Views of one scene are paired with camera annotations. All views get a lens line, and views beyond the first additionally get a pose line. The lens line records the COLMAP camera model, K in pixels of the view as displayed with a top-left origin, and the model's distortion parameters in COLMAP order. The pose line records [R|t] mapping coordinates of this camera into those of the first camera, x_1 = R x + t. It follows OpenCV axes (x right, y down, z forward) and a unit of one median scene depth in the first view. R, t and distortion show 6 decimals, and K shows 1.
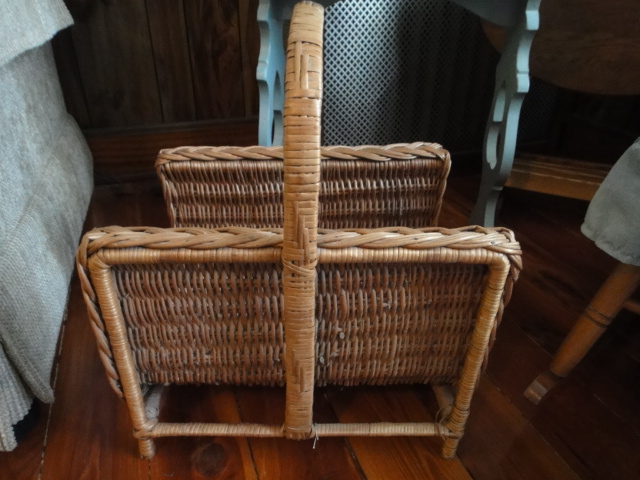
lens RADIAL K [[467.8, 0, 318.3], [0, 467.8, 230.4], [0, 0, 1]] dist [0.005204, -0.000448]
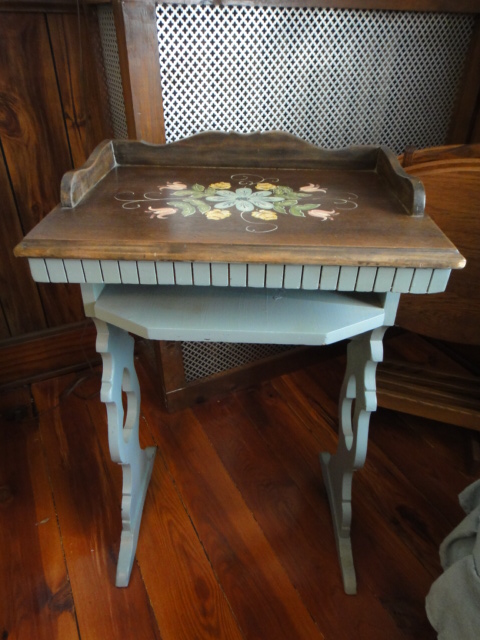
lens RADIAL K [[467.8, 0, 239.8], [0, 467.8, 322.7], [0, 0, 1]] dist [0.005204, -0.000448]
pose [[0.993514, -0.060962, 0.095984, 0.087073], [0.053924, 0.995778, 0.074283, -0.705478], [-0.100107, -0.068625, 0.992607, 0.050205]]
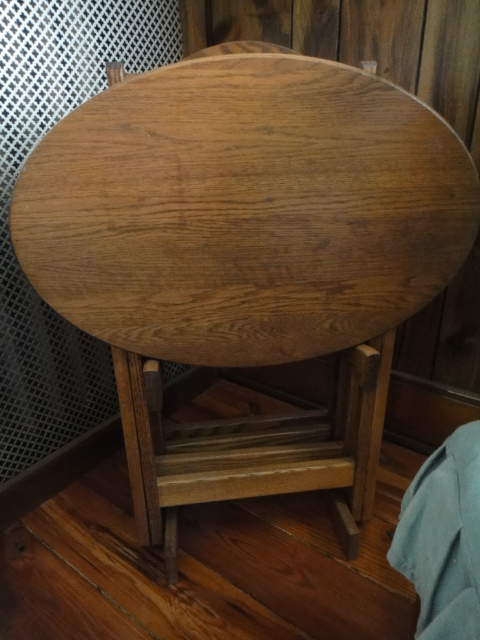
lens RADIAL K [[467.8, 0, 246.2], [0, 467.8, 317.6], [0, 0, 1]] dist [0.005204, -0.000448]
pose [[0.835173, -0.242536, 0.493622, 0.463040], [0.300151, 0.953071, -0.039554, -0.548607], [-0.460864, 0.181195, 0.868777, 0.726713]]
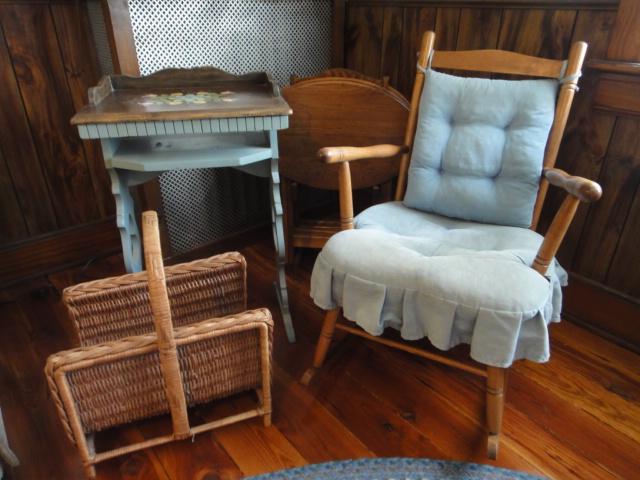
lens RADIAL K [[467.8, 0, 320.7], [0, 467.8, 233.5], [0, 0, 1]] dist [0.005204, -0.000448]
pose [[0.940427, -0.165980, 0.296729, 0.050943], [0.175858, 0.984393, -0.006714, -0.224917], [-0.290983, 0.058496, 0.954938, -0.913698]]
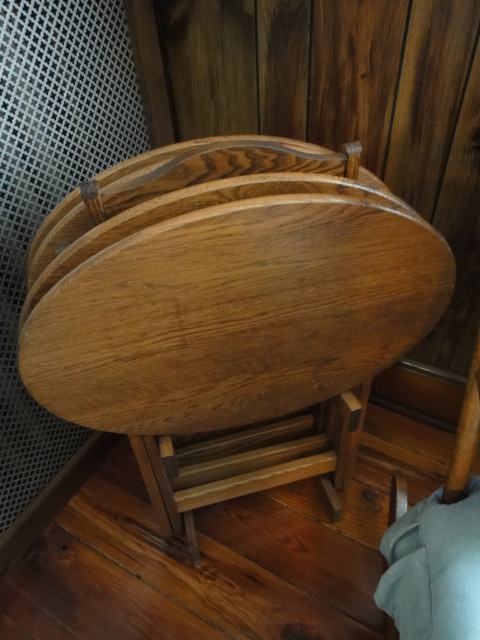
lens RADIAL K [[467.8, 0, 249.9], [0, 467.8, 326.5], [0, 0, 1]] dist [0.005204, -0.000448]
pose [[0.758068, -0.469085, 0.453092, 0.536010], [0.370412, 0.881489, 0.292868, -1.044888], [-0.536775, -0.054183, 0.841984, 0.664393]]
